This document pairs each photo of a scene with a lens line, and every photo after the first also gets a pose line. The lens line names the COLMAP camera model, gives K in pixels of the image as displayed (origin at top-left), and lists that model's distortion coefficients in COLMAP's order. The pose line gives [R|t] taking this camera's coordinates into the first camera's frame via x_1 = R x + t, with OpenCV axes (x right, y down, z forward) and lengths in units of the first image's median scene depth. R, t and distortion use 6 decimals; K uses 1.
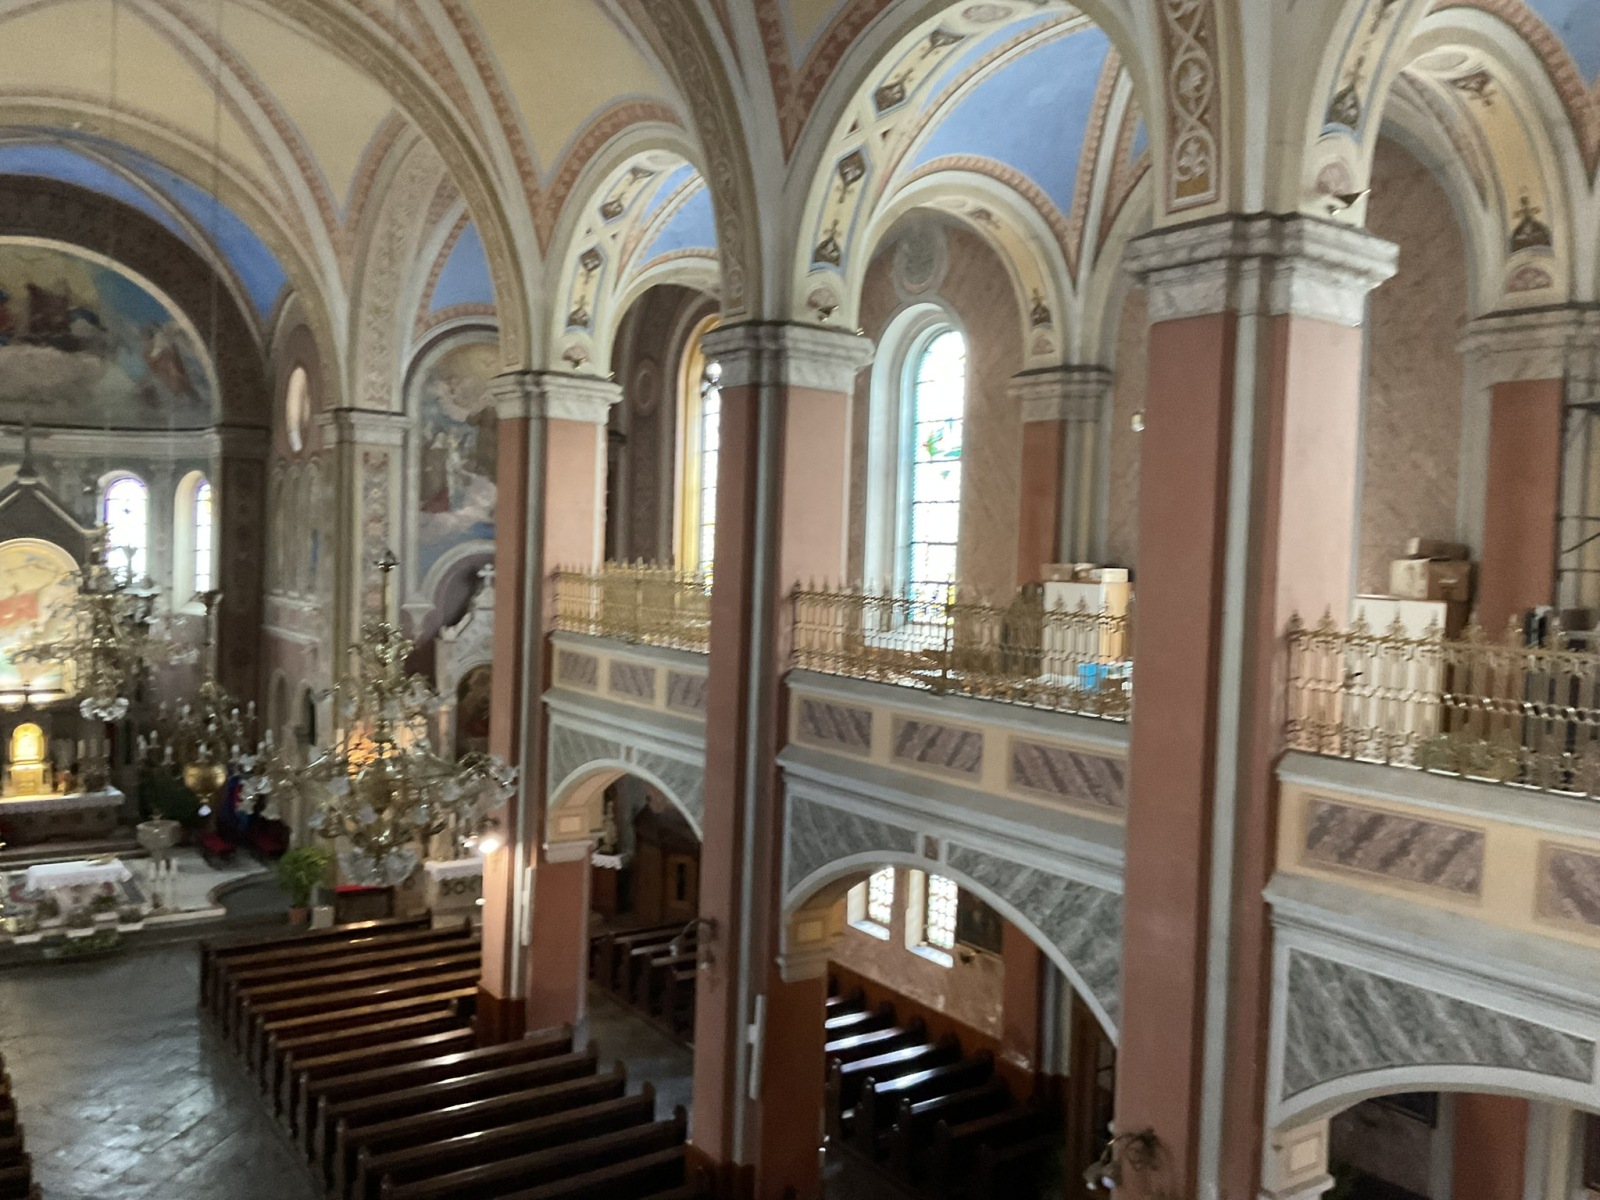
lens RADIAL K [[1319.2, 0, 795.4], [0, 1319.2, 597.7], [0, 0, 1]] dist [0.112795, -0.215698]
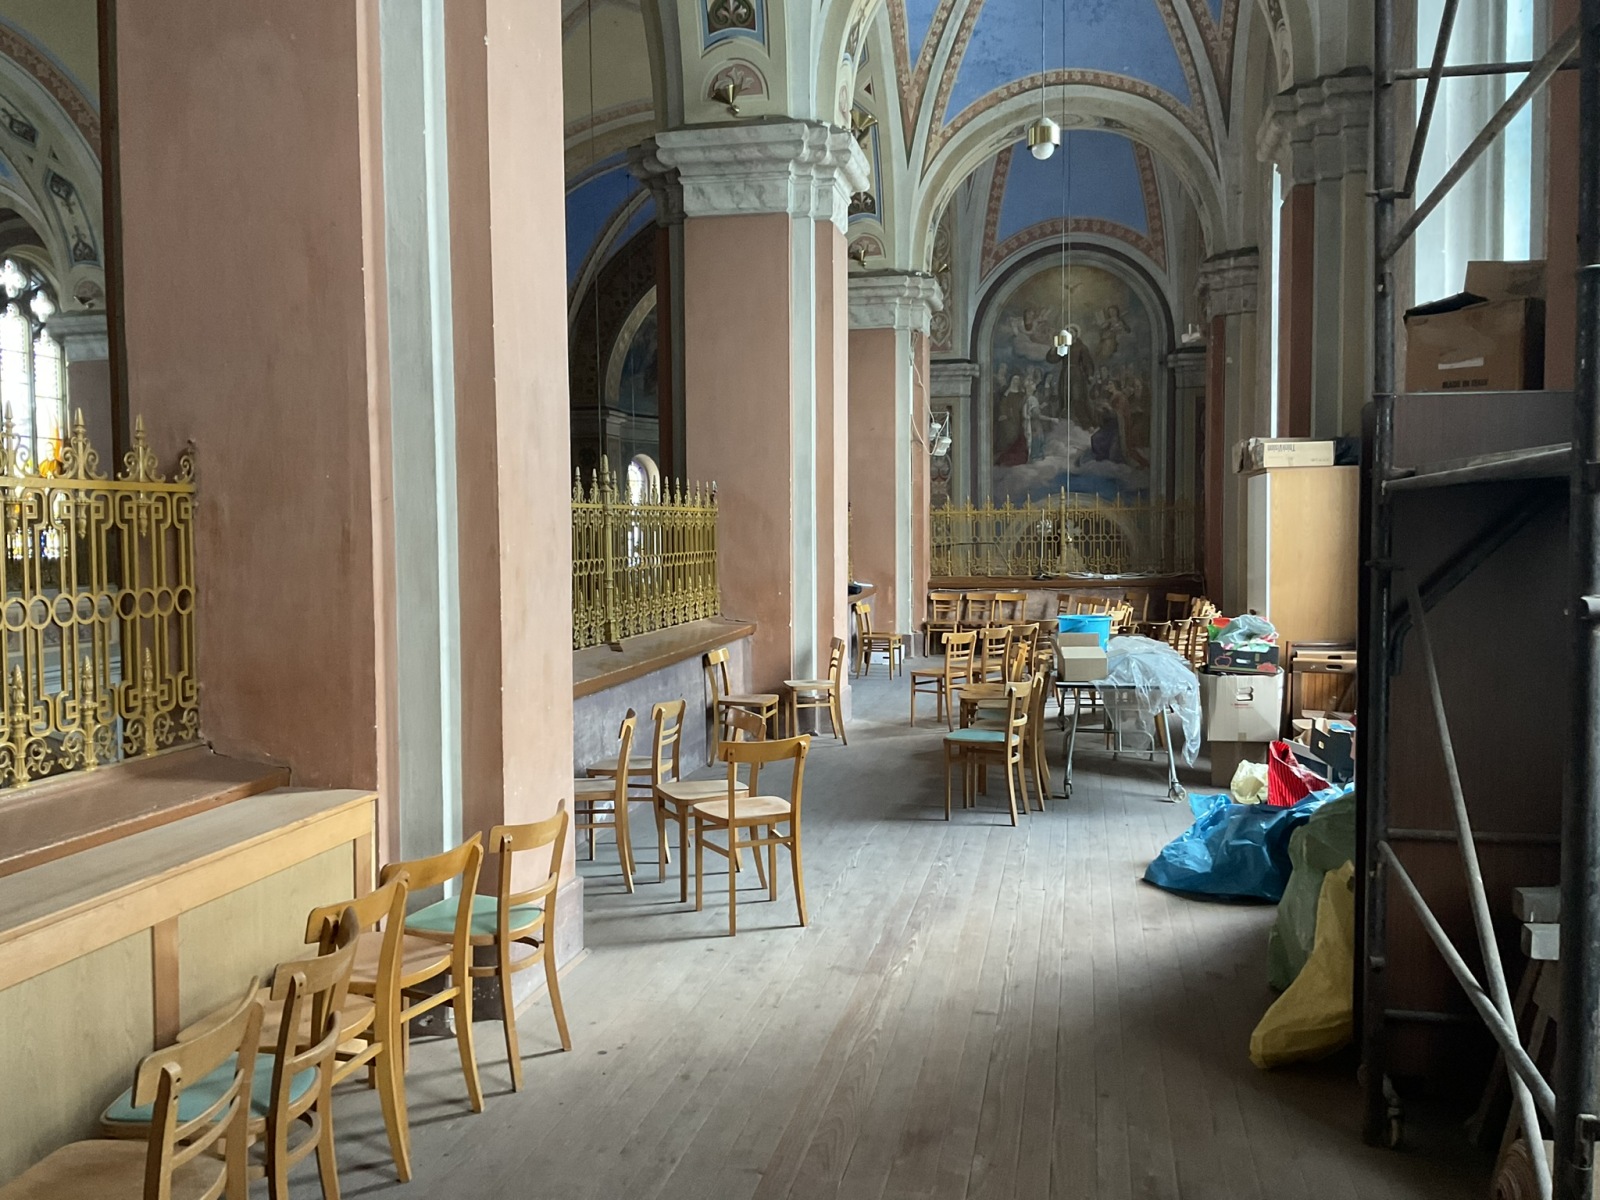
lens RADIAL K [[1319.2, 0, 795.4], [0, 1319.2, 597.7], [0, 0, 1]] dist [0.112795, -0.215698]
pose [[0.679081, -0.004423, -0.734050, 0.429217], [0.009503, 0.999951, 0.002766, 0.031990], [0.734002, -0.008854, 0.679090, 0.429074]]
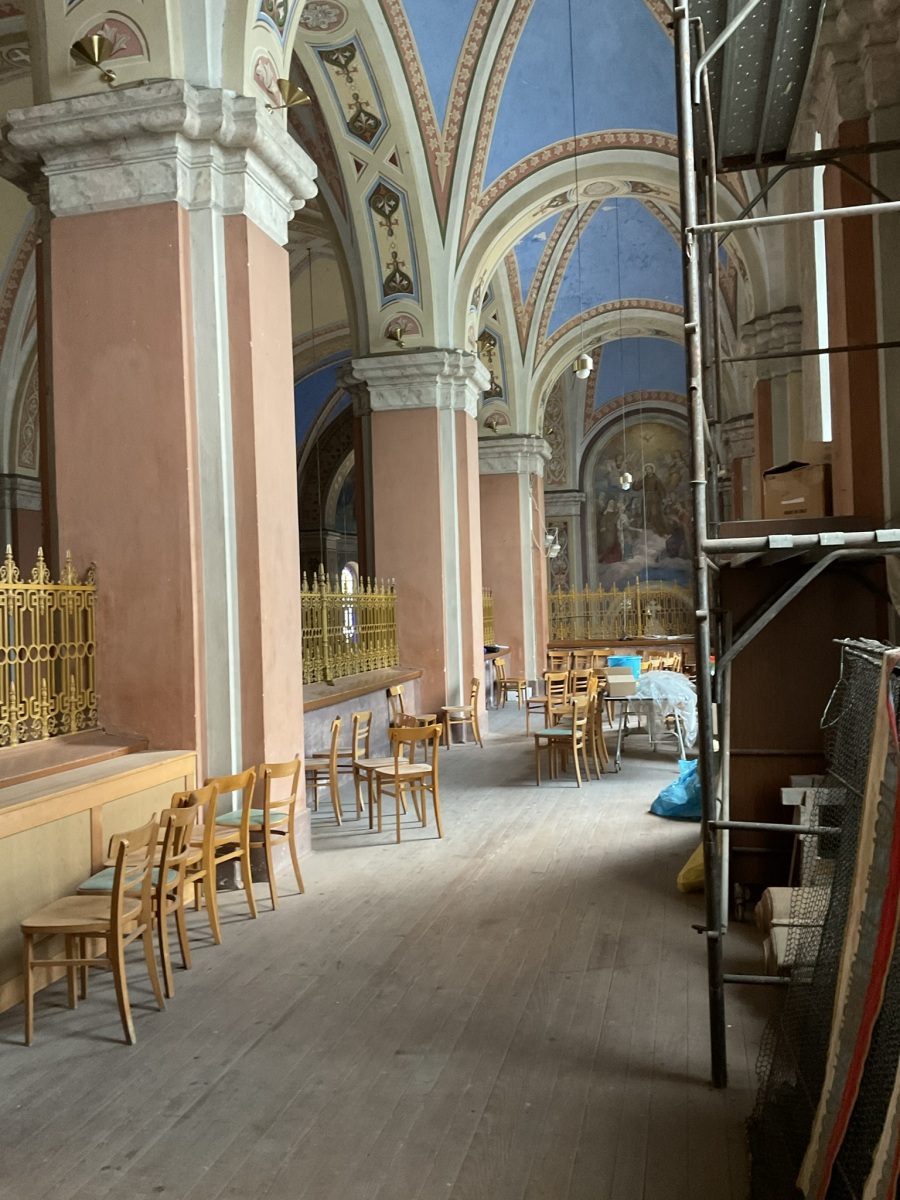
lens RADIAL K [[989.4, 0, 449.7], [0, 989.4, 599.8], [0, 0, 1]] dist [0.112795, -0.215698]
pose [[0.662932, -0.070200, -0.745381, 0.500083], [0.033735, 0.997384, -0.063930, 0.040484], [0.747919, 0.017236, 0.663566, 0.383385]]
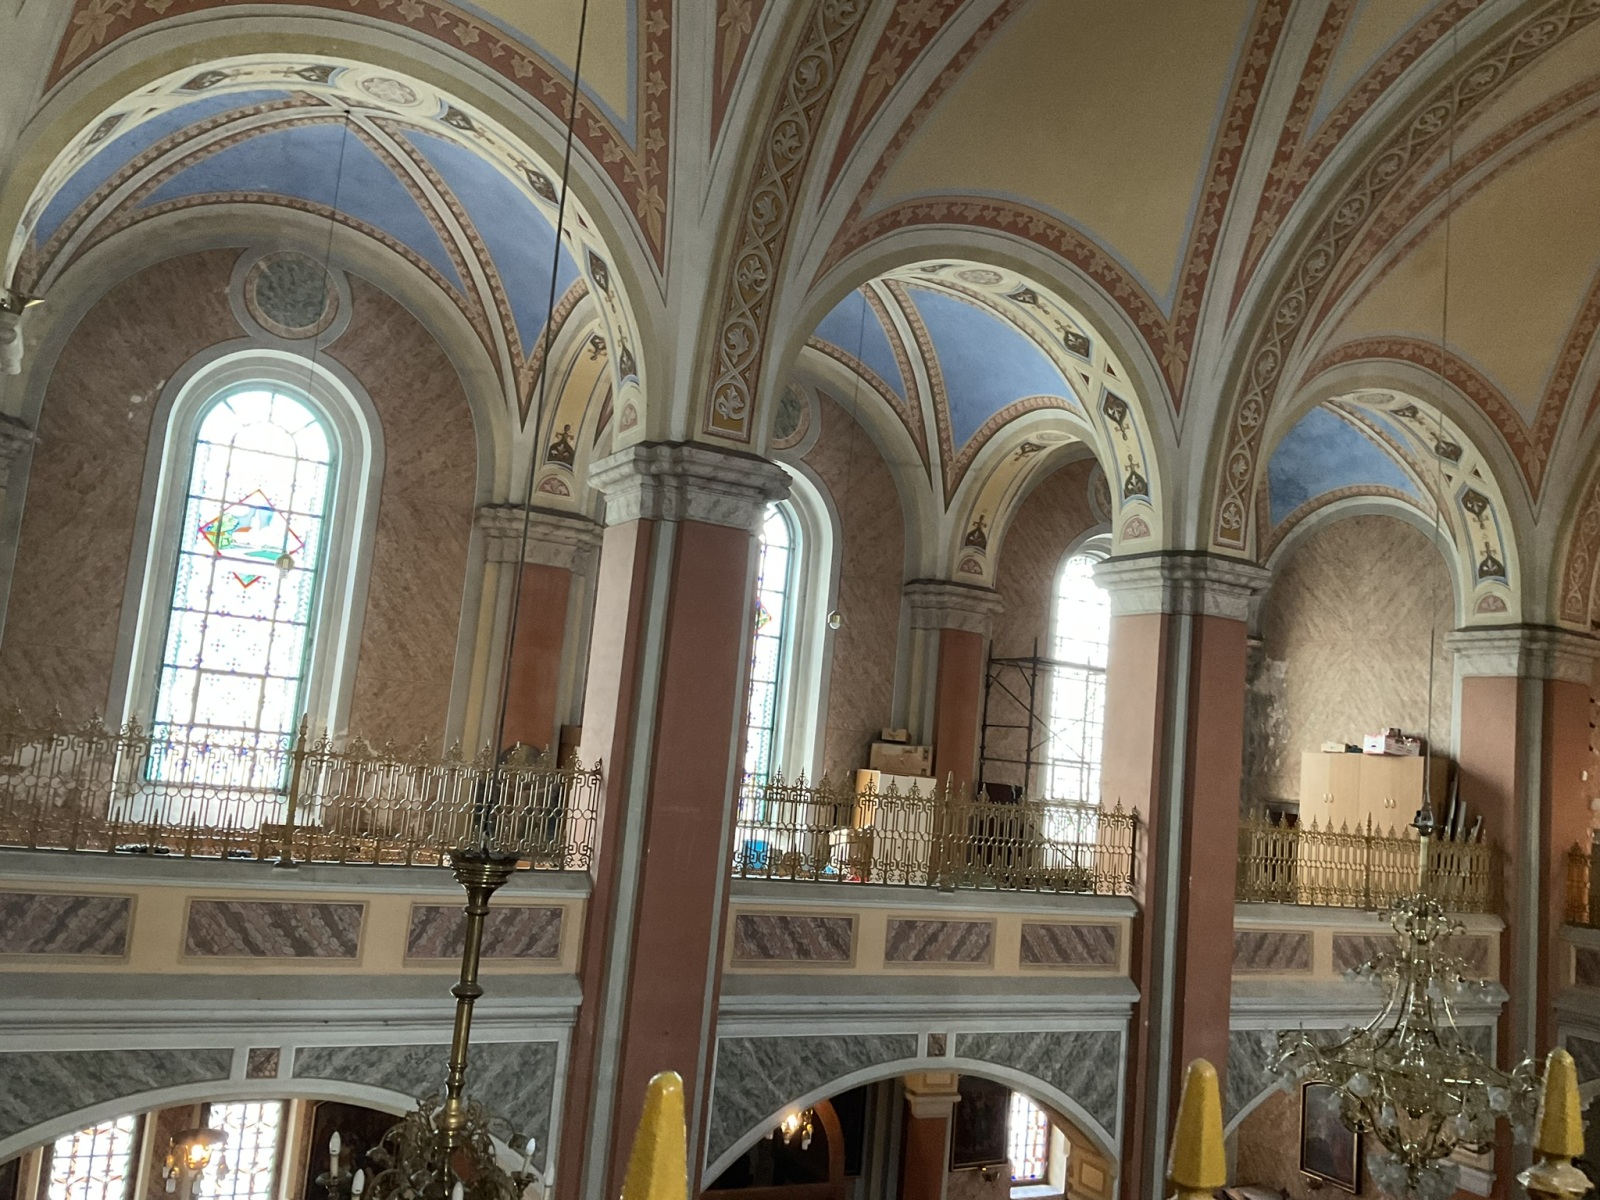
lens RADIAL K [[1315.5, 0, 799.5], [0, 1315.5, 598.6], [0, 0, 1]] dist [0.102758, -0.182941]
pose [[0.111922, 0.091282, 0.989516, -0.642570], [-0.054316, 0.994845, -0.085630, -0.040209], [-0.992232, -0.044162, 0.116303, 0.674376]]
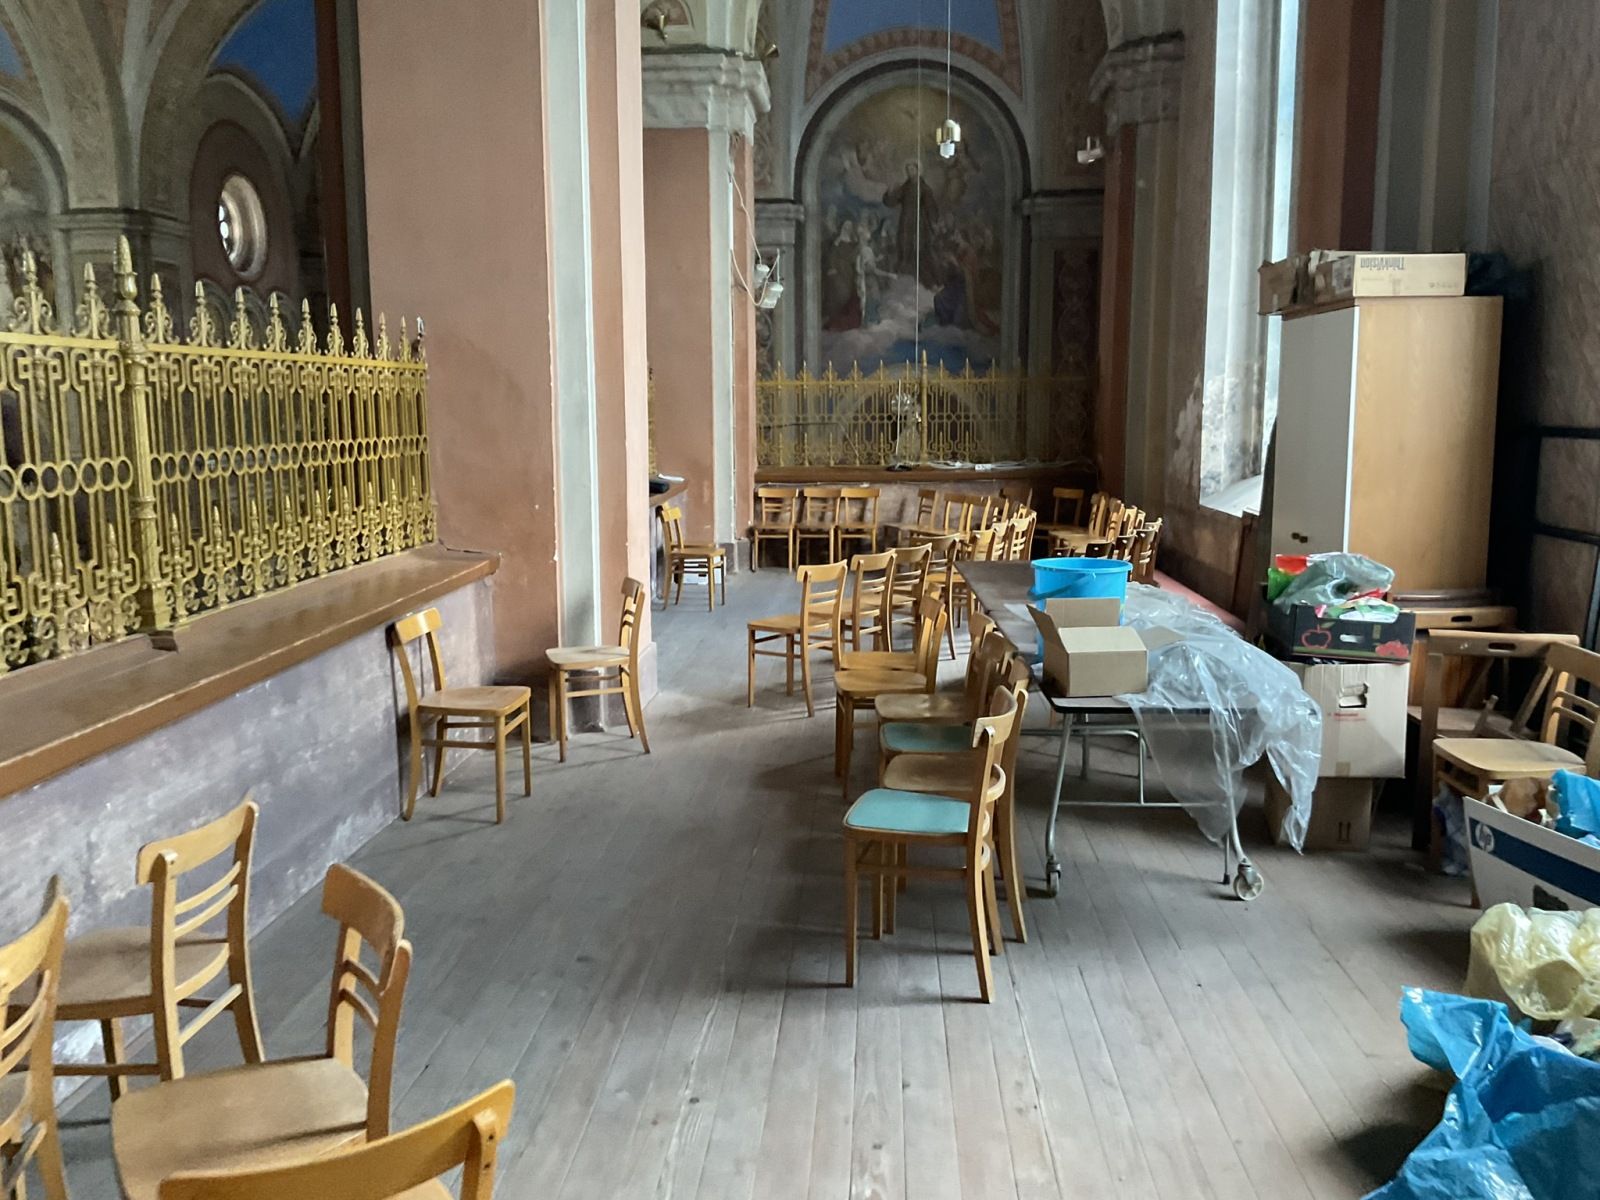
lens RADIAL K [[1319.2, 0, 795.4], [0, 1319.2, 597.7], [0, 0, 1]] dist [0.112795, -0.215698]
pose [[0.779179, 0.050224, -0.624787, 0.285089], [0.012705, 0.995314, 0.095854, 0.023188], [0.626673, -0.082625, 0.774889, 0.575179]]
